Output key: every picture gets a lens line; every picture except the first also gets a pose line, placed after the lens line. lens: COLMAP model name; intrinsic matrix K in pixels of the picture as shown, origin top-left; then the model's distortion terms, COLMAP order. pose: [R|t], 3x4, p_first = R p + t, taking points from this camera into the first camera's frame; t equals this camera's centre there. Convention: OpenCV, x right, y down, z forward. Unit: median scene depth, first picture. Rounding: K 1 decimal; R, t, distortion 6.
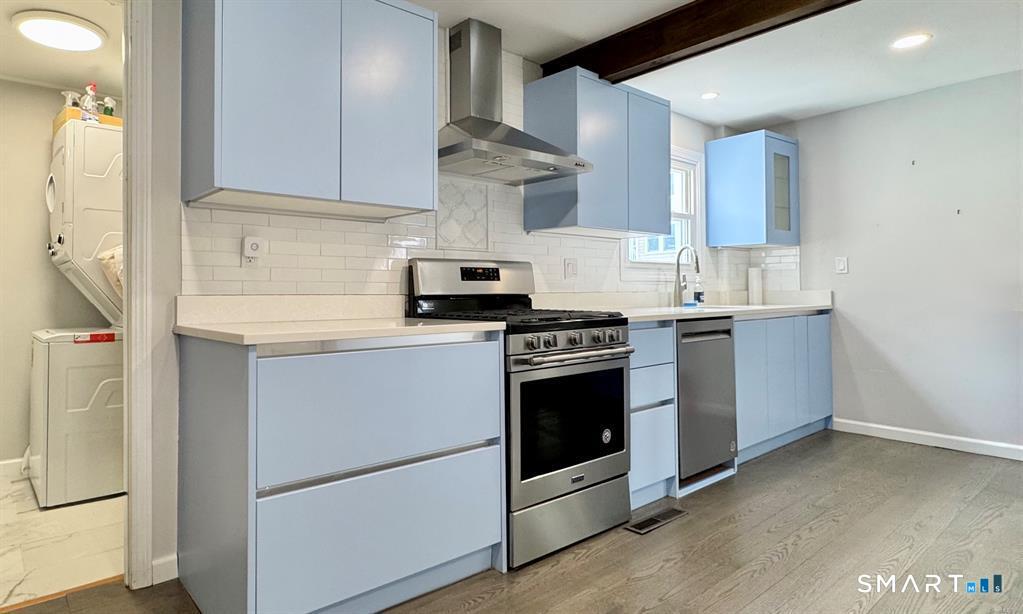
lens RADIAL K [[561.0, 0, 415.4], [0, 561.0, 285.7], [0, 0, 1]] dist [-0.018635, -0.000931]
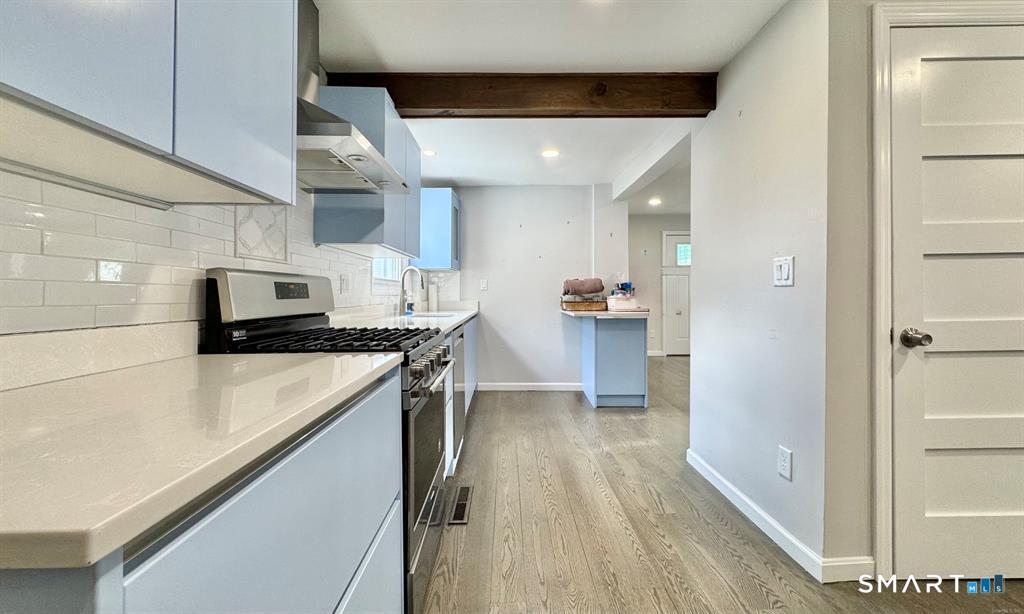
lens RADIAL K [[412.5, 0, 512.1], [0, 412.5, 293.6], [0, 0, 1]] dist [0.000194, -0.000018]
pose [[0.588709, 0.004387, 0.808333, -0.182470], [-0.006769, 0.999977, -0.000498, -0.017488], [-0.808317, -0.005178, 0.588725, 0.363380]]
